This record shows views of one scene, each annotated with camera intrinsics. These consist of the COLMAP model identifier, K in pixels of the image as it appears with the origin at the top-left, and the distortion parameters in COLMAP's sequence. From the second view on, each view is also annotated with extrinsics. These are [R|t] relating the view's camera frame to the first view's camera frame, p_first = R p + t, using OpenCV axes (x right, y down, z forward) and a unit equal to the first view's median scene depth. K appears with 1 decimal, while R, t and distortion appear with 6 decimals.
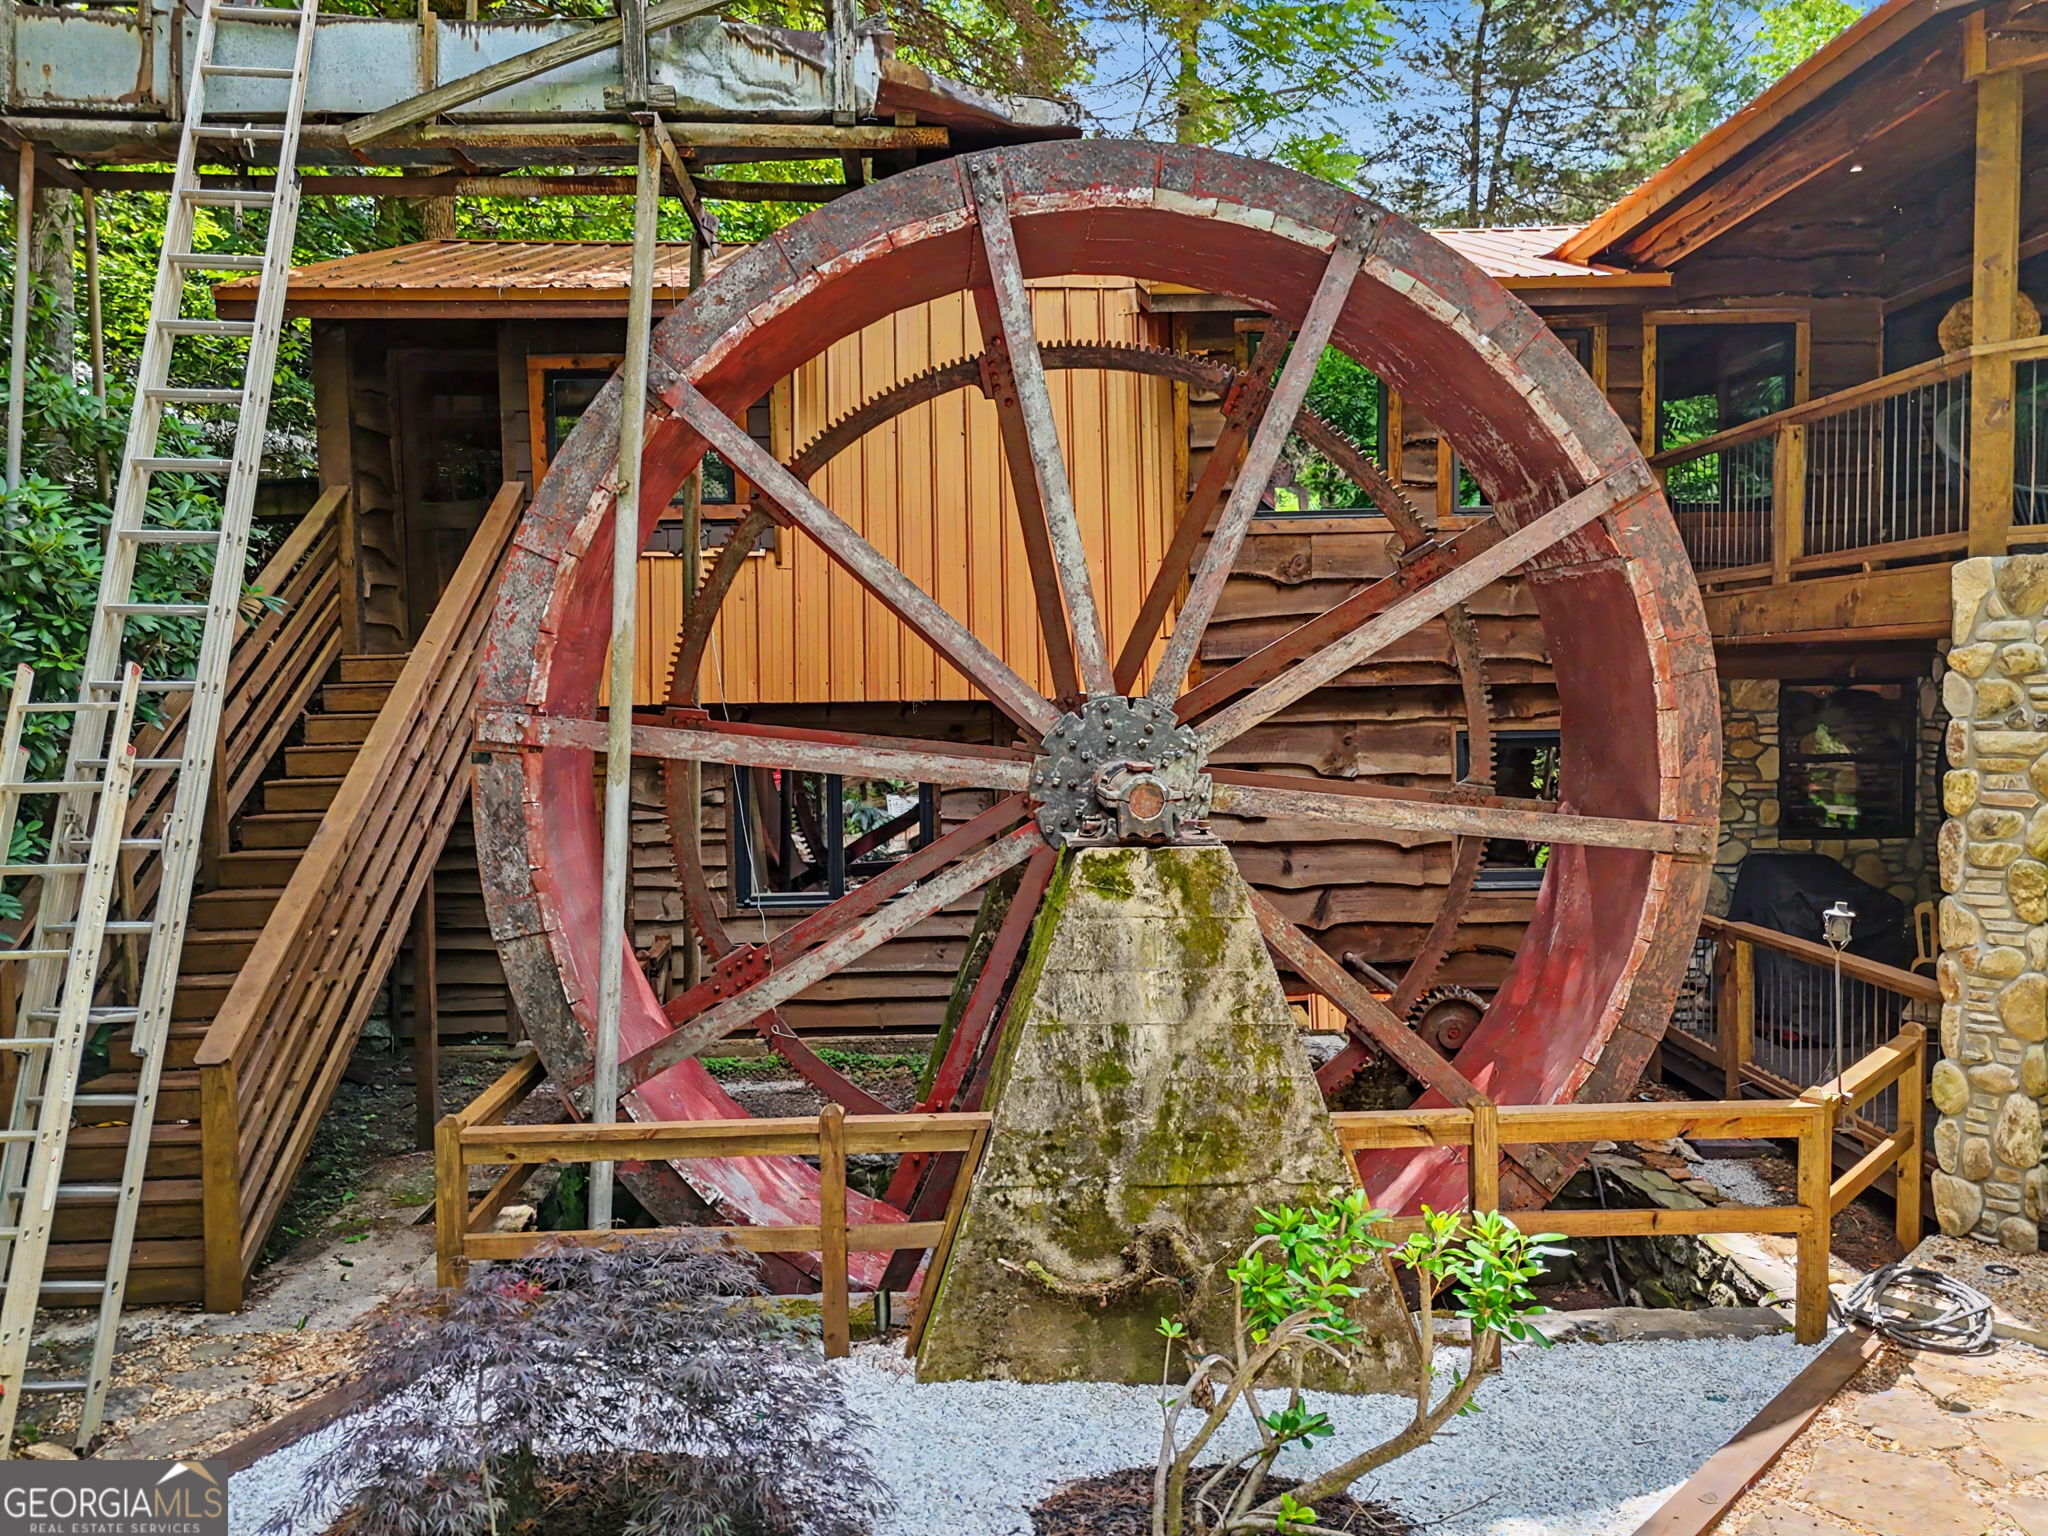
lens RADIAL K [[1505.6, 0, 1024.0], [0, 1505.6, 768.0], [0, 0, 1]] dist [0.060572, -0.062470]
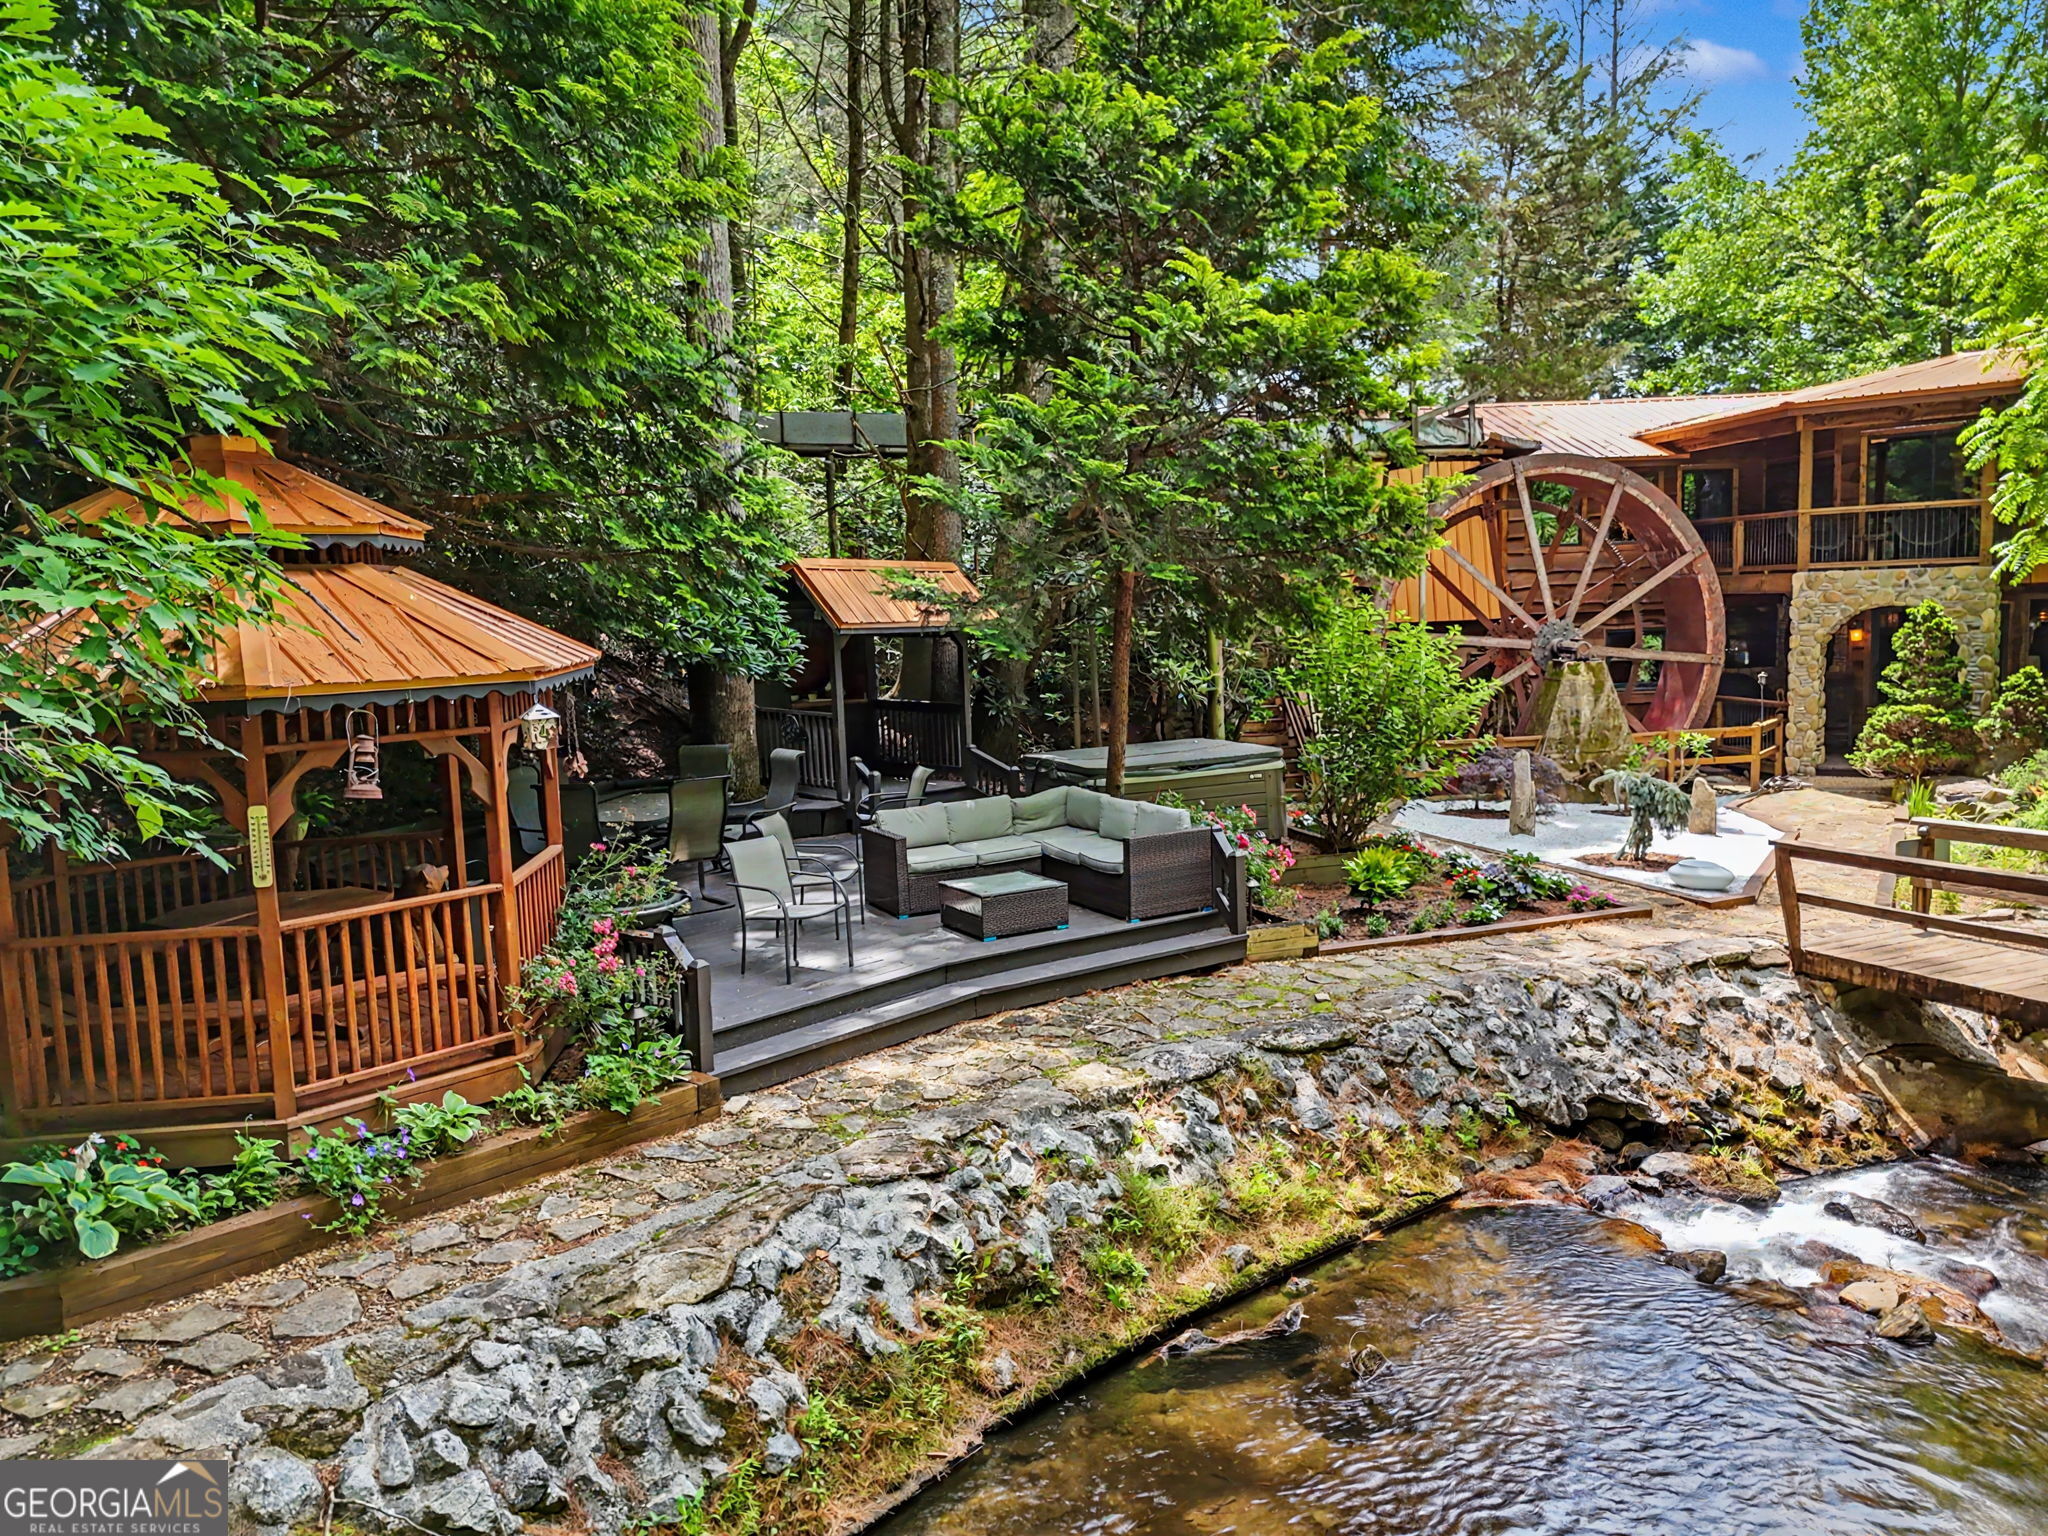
lens RADIAL K [[1505.6, 0, 1024.0], [0, 1505.6, 768.0], [0, 0, 1]] dist [0.060572, -0.062470]
pose [[0.995839, -0.030468, 0.085881, -1.379665], [0.025414, 0.997914, 0.059344, 0.049691], [-0.087510, -0.056915, 0.994536, -2.214626]]
